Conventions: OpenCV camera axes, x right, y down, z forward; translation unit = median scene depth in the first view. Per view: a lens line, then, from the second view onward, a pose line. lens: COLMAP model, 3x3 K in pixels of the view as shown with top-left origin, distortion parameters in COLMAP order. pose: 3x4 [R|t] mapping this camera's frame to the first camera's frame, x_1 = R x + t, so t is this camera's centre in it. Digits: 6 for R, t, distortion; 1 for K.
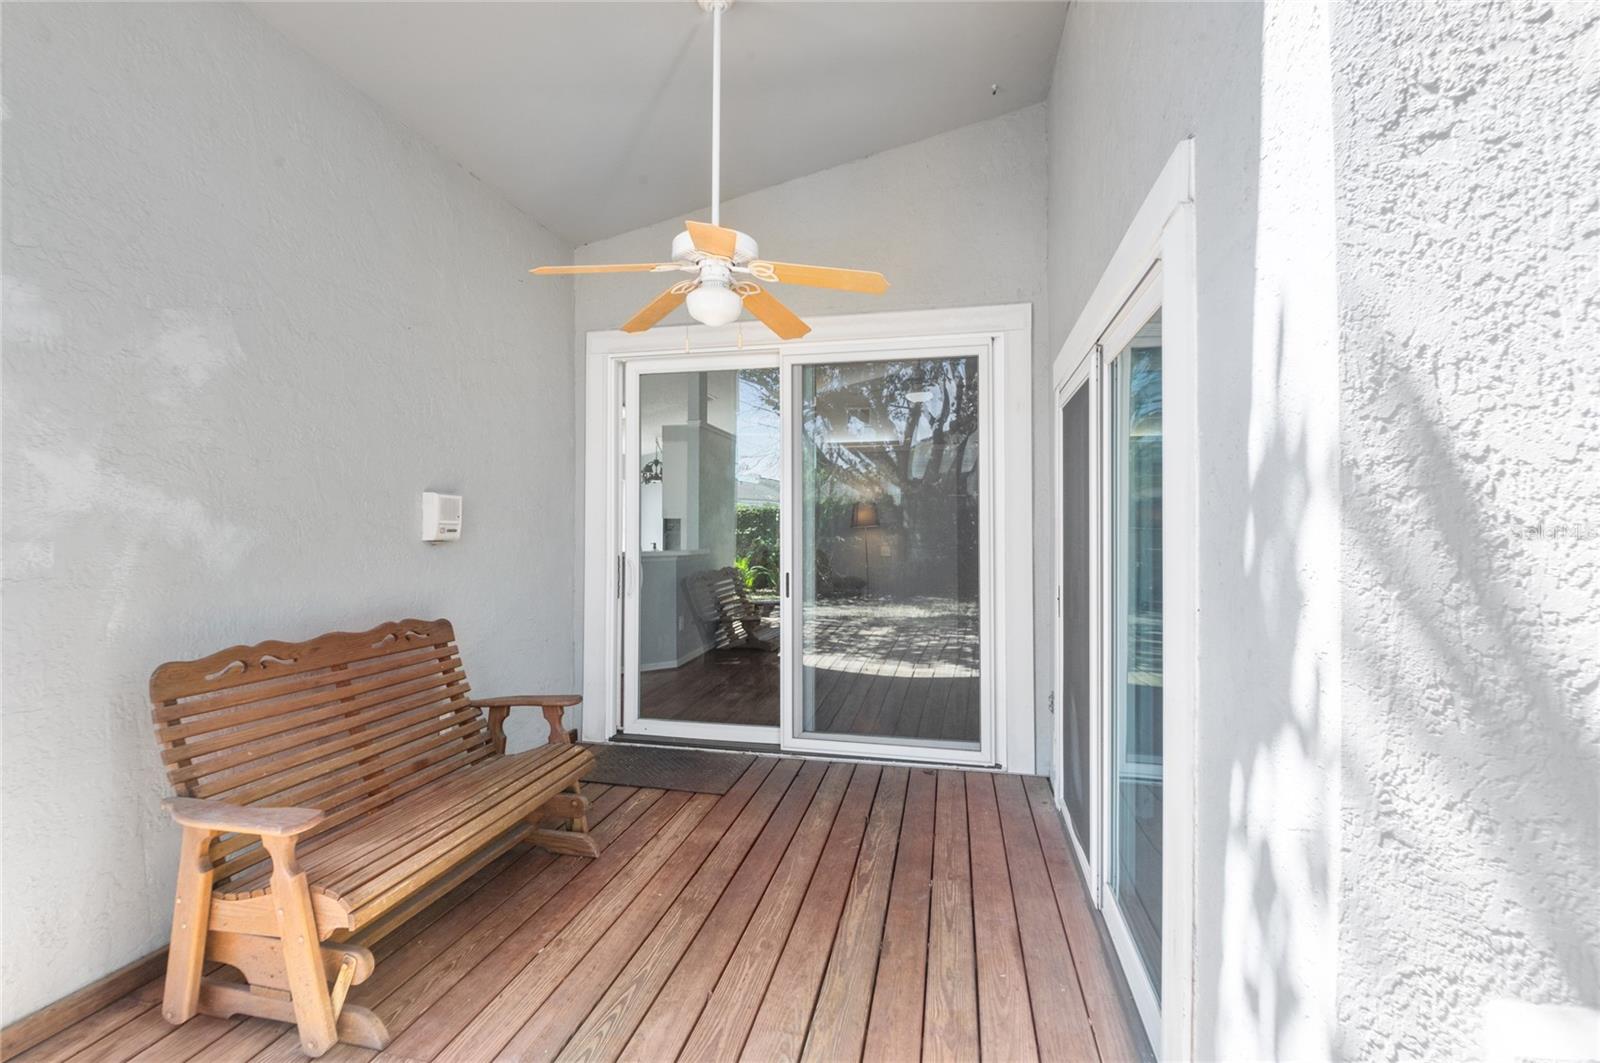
lens RADIAL K [[696.2, 0, 800.6], [0, 696.2, 521.4], [0, 0, 1]] dist [-0.012058, -0.003593]
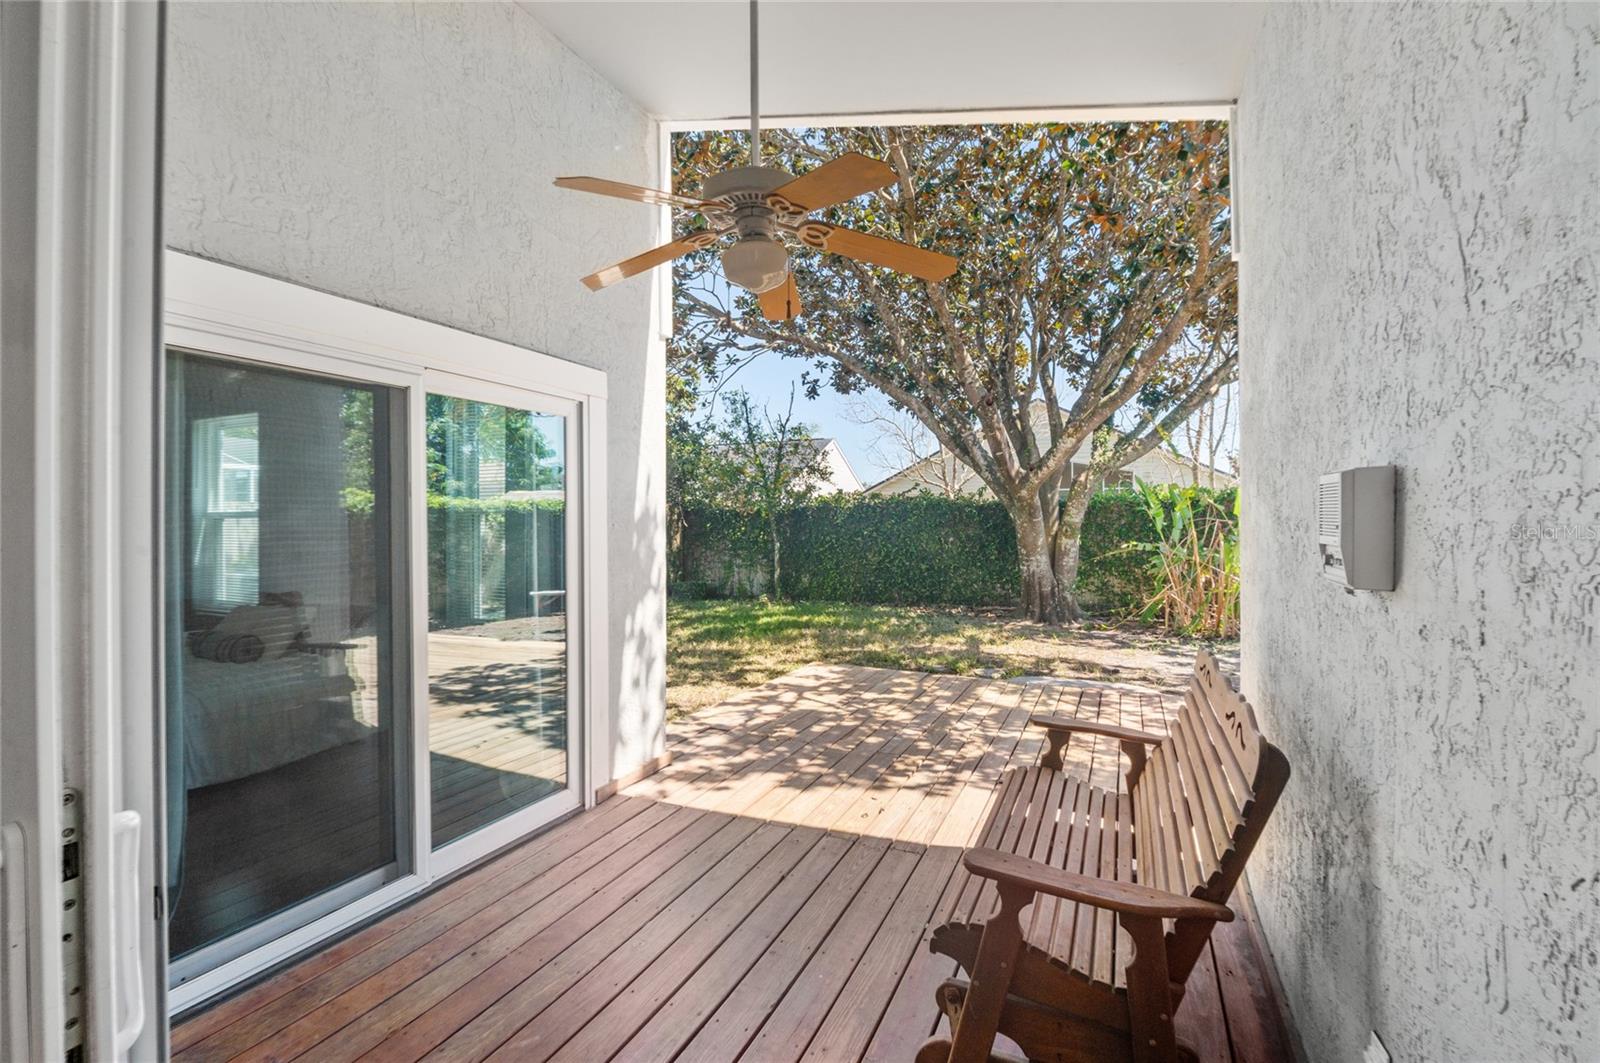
lens RADIAL K [[696.2, 0, 804.4], [0, 696.2, 522.9], [0, 0, 1]] dist [-0.012058, -0.003593]
pose [[-0.978217, 0.000089, 0.207583, -0.485143], [-0.000874, 0.999989, -0.004550, -0.023784], [-0.207581, -0.004632, -0.978207, 2.488450]]
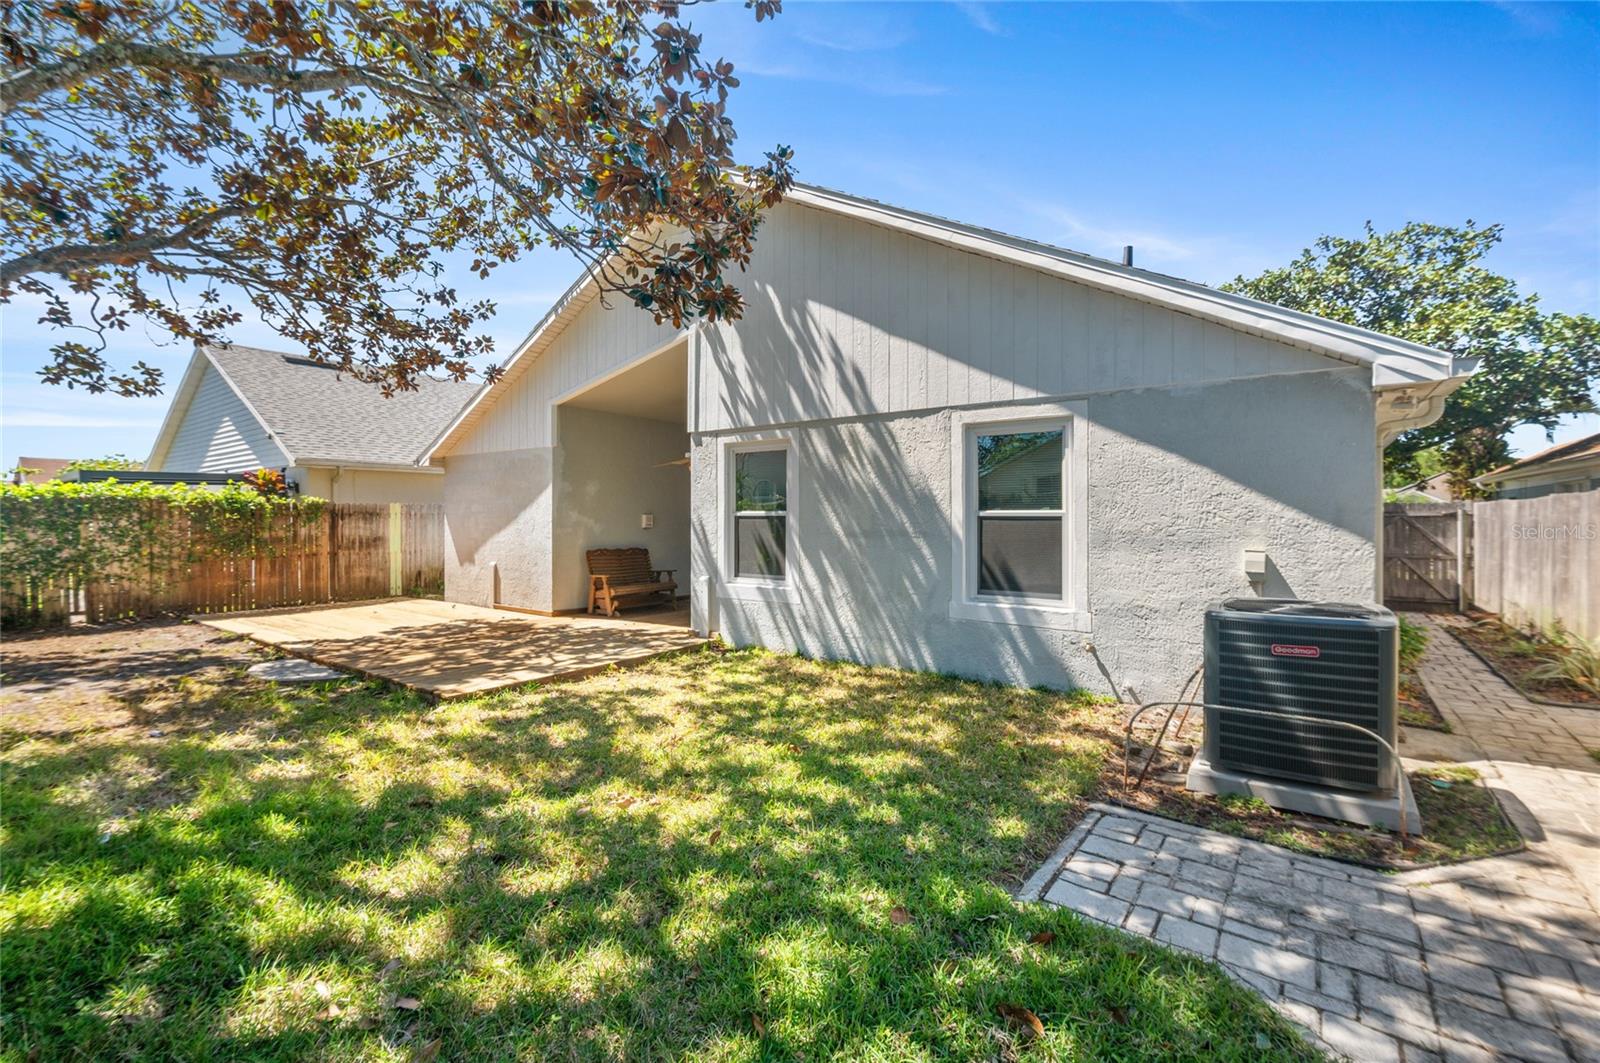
lens RADIAL K [[696.2, 0, 807.6], [0, 696.2, 527.9], [0, 0, 1]] dist [-0.012058, -0.003593]
pose [[0.910806, 0.001803, -0.412830, 2.995840], [0.005415, 0.999852, 0.016315, -0.047314], [0.412799, -0.017095, 0.910662, -3.370101]]
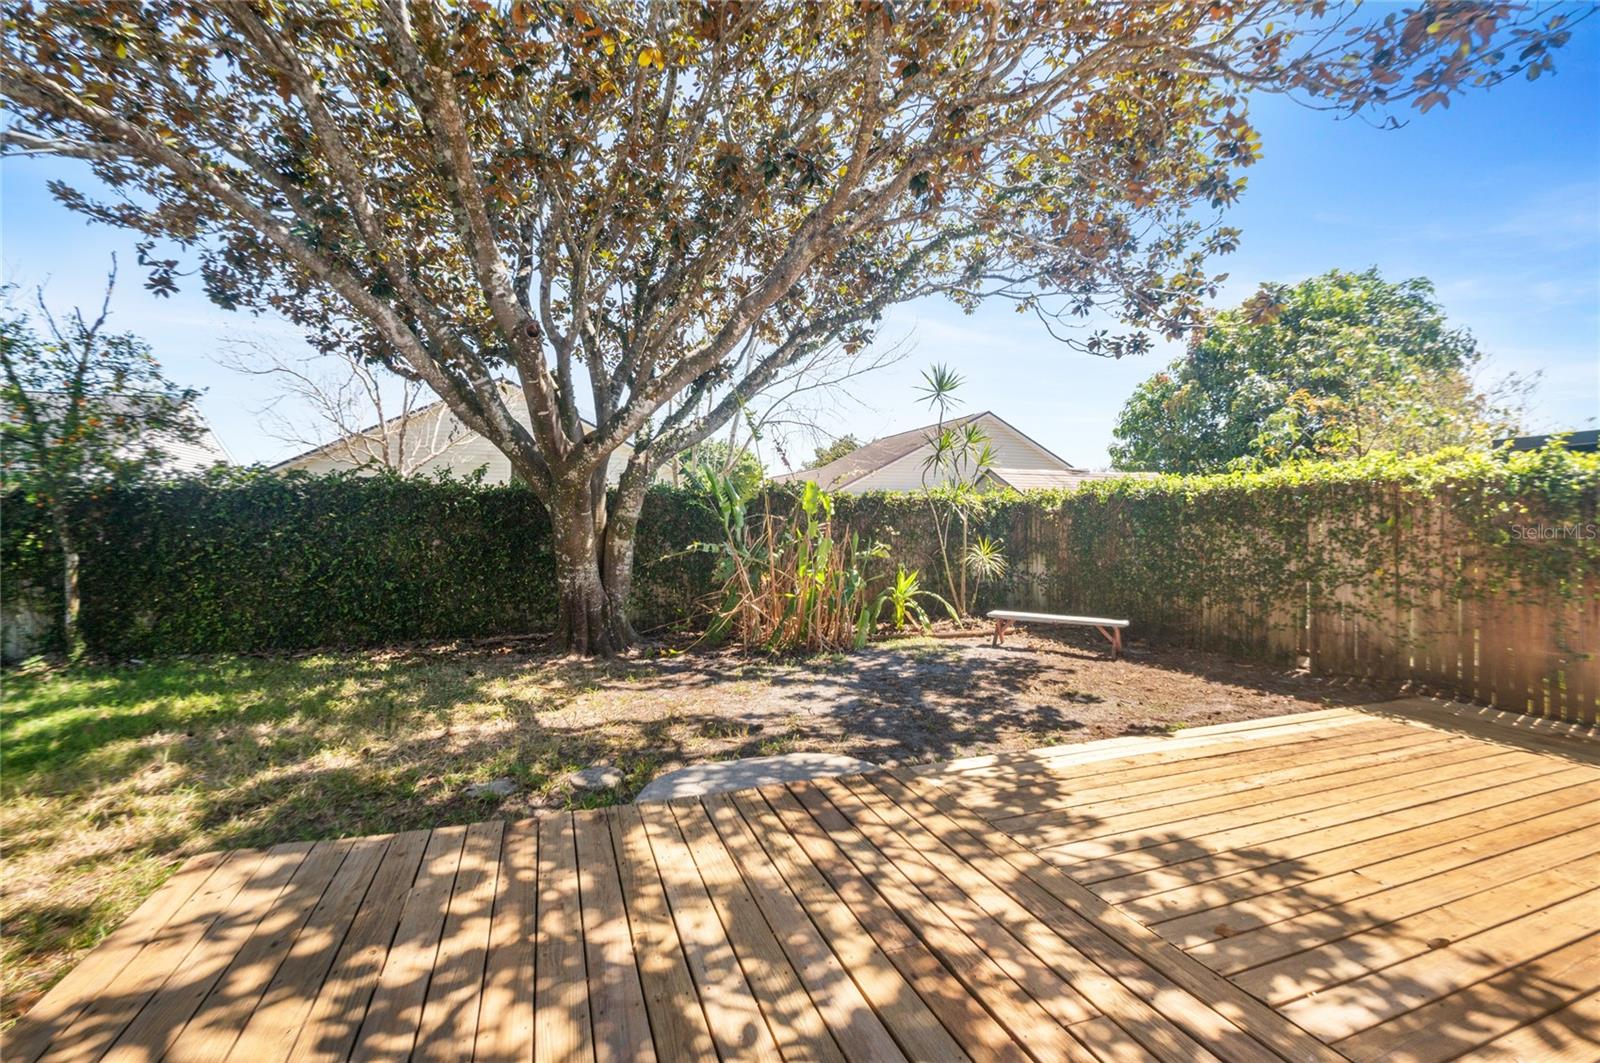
lens RADIAL K [[696.2, 0, 800.0], [0, 696.2, 527.6], [0, 0, 1]] dist [-0.012058, -0.003593]
pose [[-0.845305, 0.000105, -0.534285, -0.067266], [-0.000811, 0.999999, 0.001480, -0.003853], [0.534284, 0.001685, -0.845303, 0.714618]]
